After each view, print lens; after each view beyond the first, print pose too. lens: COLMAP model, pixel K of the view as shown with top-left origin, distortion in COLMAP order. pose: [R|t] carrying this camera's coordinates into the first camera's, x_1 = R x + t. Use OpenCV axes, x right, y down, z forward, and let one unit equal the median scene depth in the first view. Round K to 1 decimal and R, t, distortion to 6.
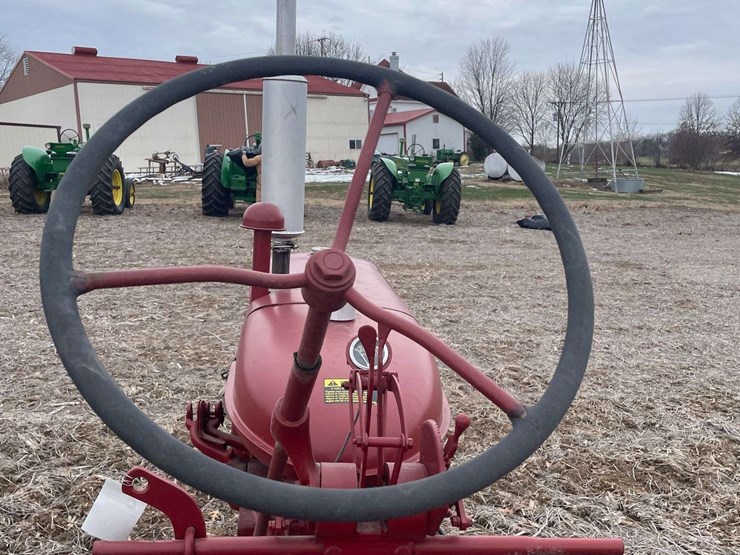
lens RADIAL K [[725.0, 0, 370.0], [0, 725.0, 277.5], [0, 0, 1]] dist [0.109349, -0.161981]
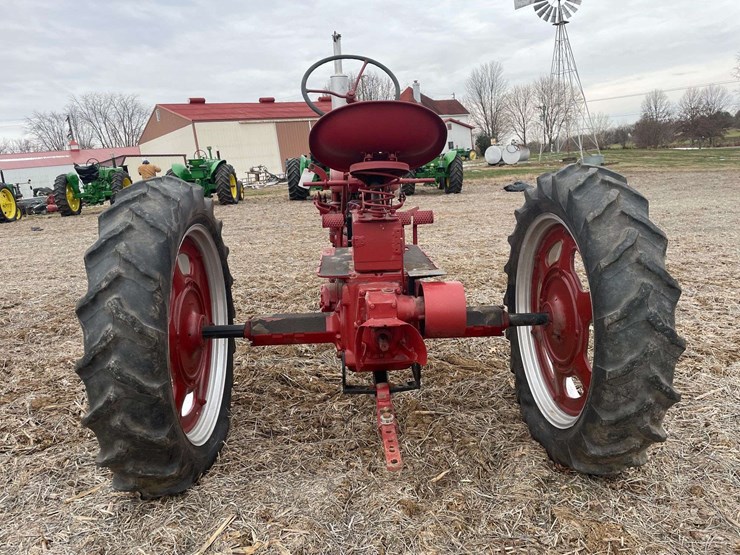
lens RADIAL K [[551.6, 0, 381.0], [0, 551.6, 278.6], [0, 0, 1]] dist [0.088044, -0.108485]
pose [[0.995134, -0.077393, -0.060975, 0.028199], [0.079528, 0.996273, 0.033400, 0.105579], [0.058163, -0.038087, 0.997580, -0.267598]]
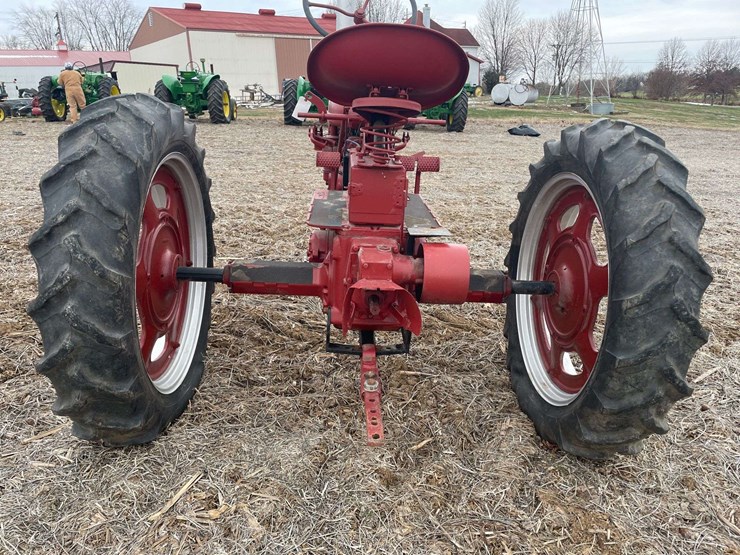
lens RADIAL K [[551.1, 0, 372.7], [0, 551.1, 283.6], [0, 0, 1]] dist [0.085784, -0.107567]
pose [[0.998198, 0.013066, -0.058563, 0.023606], [-0.003527, 0.987092, 0.160116, 0.096531], [0.059899, -0.159621, 0.985359, -0.236368]]
